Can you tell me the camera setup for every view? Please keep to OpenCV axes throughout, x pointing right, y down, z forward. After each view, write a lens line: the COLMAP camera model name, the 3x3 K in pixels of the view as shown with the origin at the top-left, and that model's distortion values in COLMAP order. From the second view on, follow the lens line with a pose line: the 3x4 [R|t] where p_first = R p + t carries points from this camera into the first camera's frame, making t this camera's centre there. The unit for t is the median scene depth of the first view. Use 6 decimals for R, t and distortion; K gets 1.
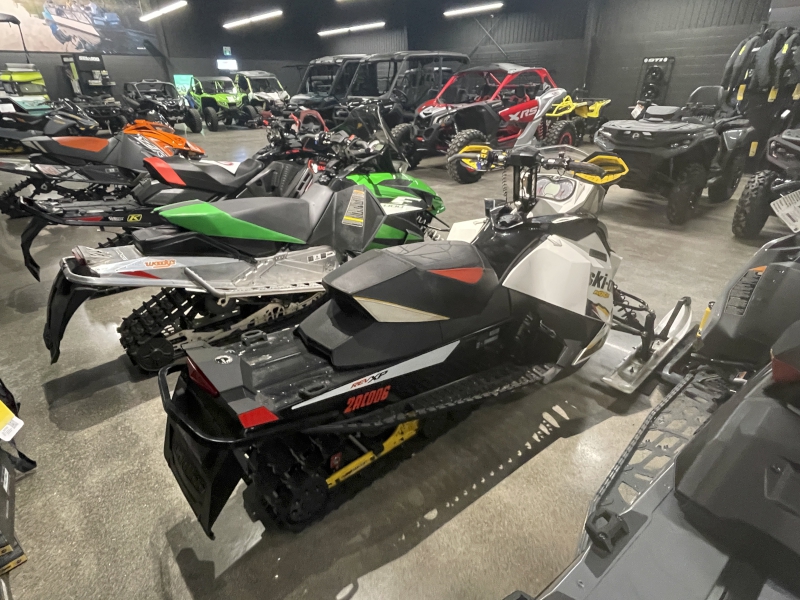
lens RADIAL K [[421.2, 0, 400.3], [0, 421.2, 298.6], [0, 0, 1]] dist [-0.015032, 0.001932]
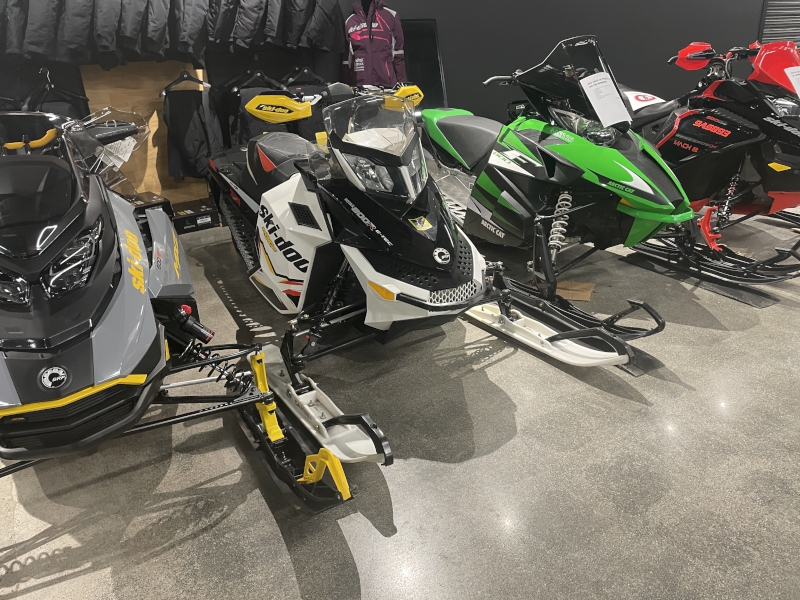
lens RADIAL K [[608.4, 0, 403.0], [0, 608.4, 301.5], [0, 0, 1]] dist [-0.000752, -0.005721]
pose [[-0.154148, 0.403577, -0.901867, 0.645987], [-0.430719, 0.794035, 0.428941, -0.225251], [0.889224, 0.454571, 0.051429, 0.470378]]
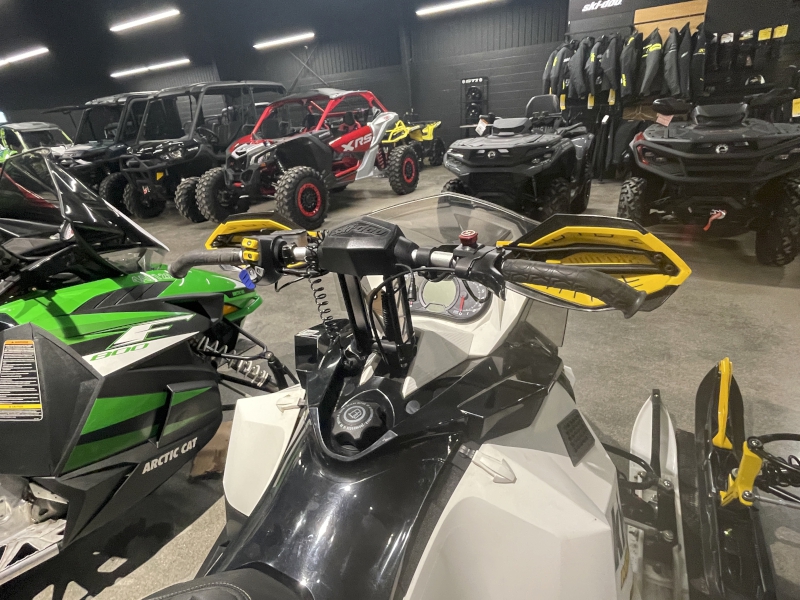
lens RADIAL K [[421.2, 0, 397.6], [0, 421.2, 300.8], [0, 0, 1]] dist [-0.015032, 0.001932]
pose [[0.937471, -0.194836, 0.288421, 0.079124], [0.213346, 0.976389, -0.033874, -0.101976], [-0.275011, 0.093289, 0.956904, 0.244017]]
